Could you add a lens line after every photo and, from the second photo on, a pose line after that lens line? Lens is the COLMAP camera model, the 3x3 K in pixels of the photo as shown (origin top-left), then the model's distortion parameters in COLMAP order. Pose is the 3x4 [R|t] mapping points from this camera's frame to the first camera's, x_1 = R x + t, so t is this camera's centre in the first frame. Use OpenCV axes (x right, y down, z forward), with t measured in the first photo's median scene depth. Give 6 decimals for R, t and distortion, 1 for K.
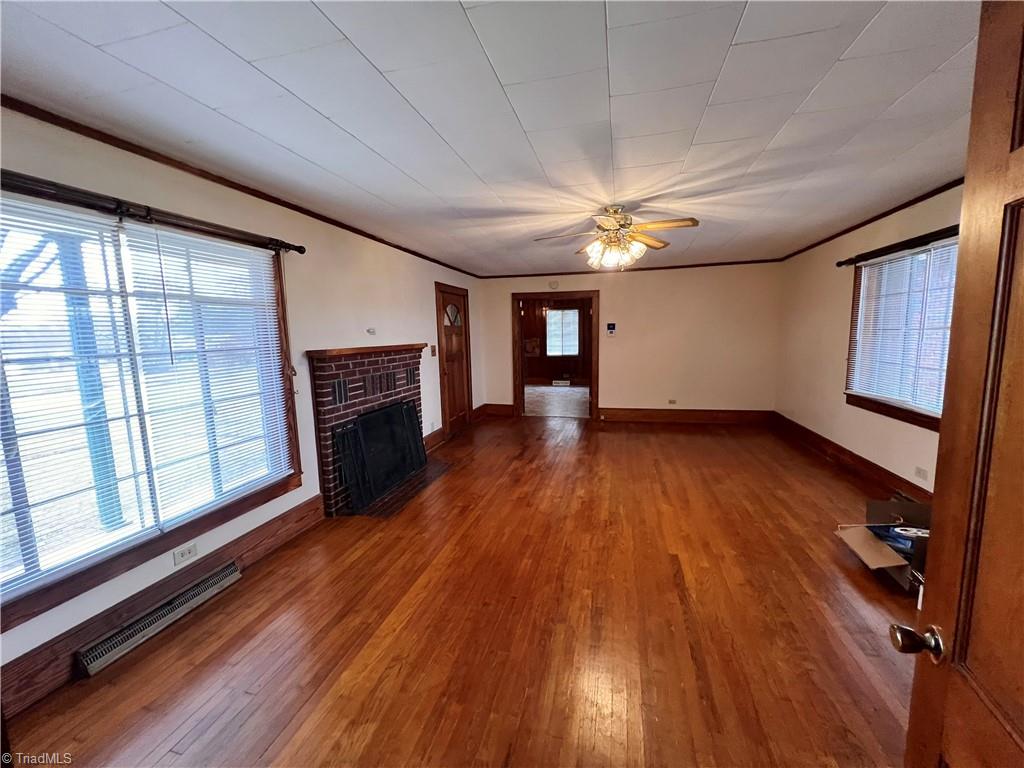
lens RADIAL K [[407.3, 0, 511.4], [0, 407.3, 382.3], [0, 0, 1]] dist [-0.010927, 0.001340]
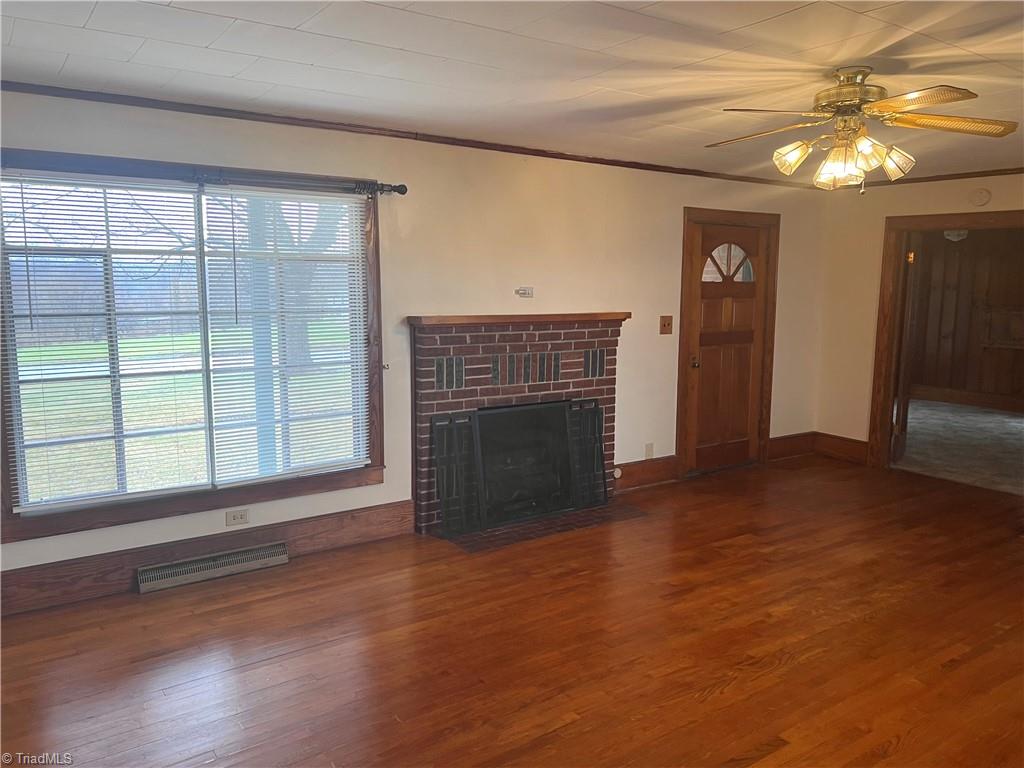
lens RADIAL K [[766.9, 0, 513.2], [0, 766.9, 385.1], [0, 0, 1]] dist [0.026659, -0.015089]
pose [[0.762907, 0.116296, -0.635963, 0.566367], [-0.104584, 0.992932, 0.056113, -0.045771], [0.637993, 0.023703, 0.769677, -0.012844]]
